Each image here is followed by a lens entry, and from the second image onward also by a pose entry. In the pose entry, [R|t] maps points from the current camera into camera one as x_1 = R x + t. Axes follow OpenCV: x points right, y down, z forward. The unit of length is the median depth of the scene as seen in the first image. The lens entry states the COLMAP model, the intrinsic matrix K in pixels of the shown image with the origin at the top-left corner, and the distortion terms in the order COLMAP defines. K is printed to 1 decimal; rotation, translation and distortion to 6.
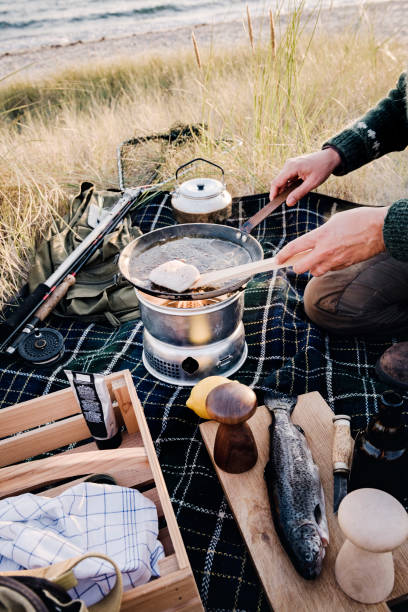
lens RADIAL K [[533.4, 0, 206.1], [0, 533.4, 316.3], [0, 0, 1]] dist [-0.026488, -0.004503]
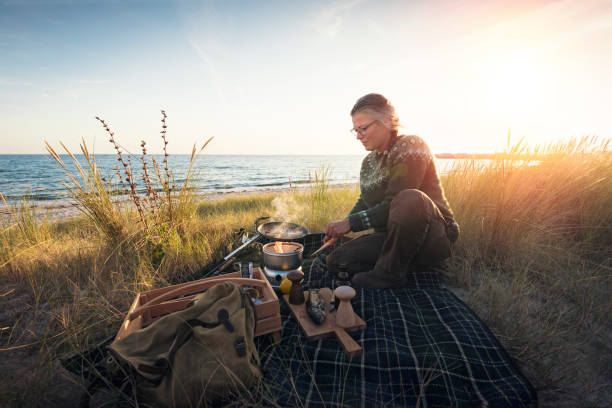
lens RADIAL K [[319.2, 0, 306.0], [0, 319.2, 204.0], [0, 0, 1]] dist [0.022164, -0.000219]
pose [[0.998408, 0.048345, 0.029070, 0.025256], [-0.030213, 0.893433, -0.448180, 0.395363], [-0.047639, 0.446588, 0.893471, -0.494821]]
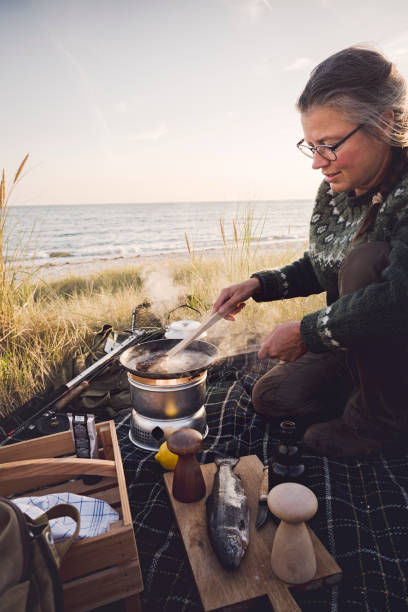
lens RADIAL K [[443.3, 0, 204.0], [0, 443.3, 306.0], [0, 0, 1]] dist [0.000117, 0.000345]
pose [[0.998974, 0.036719, -0.026510, 0.078287], [-0.044015, 0.924997, -0.377415, 0.177590], [0.010663, 0.378195, 0.925665, -0.129153]]
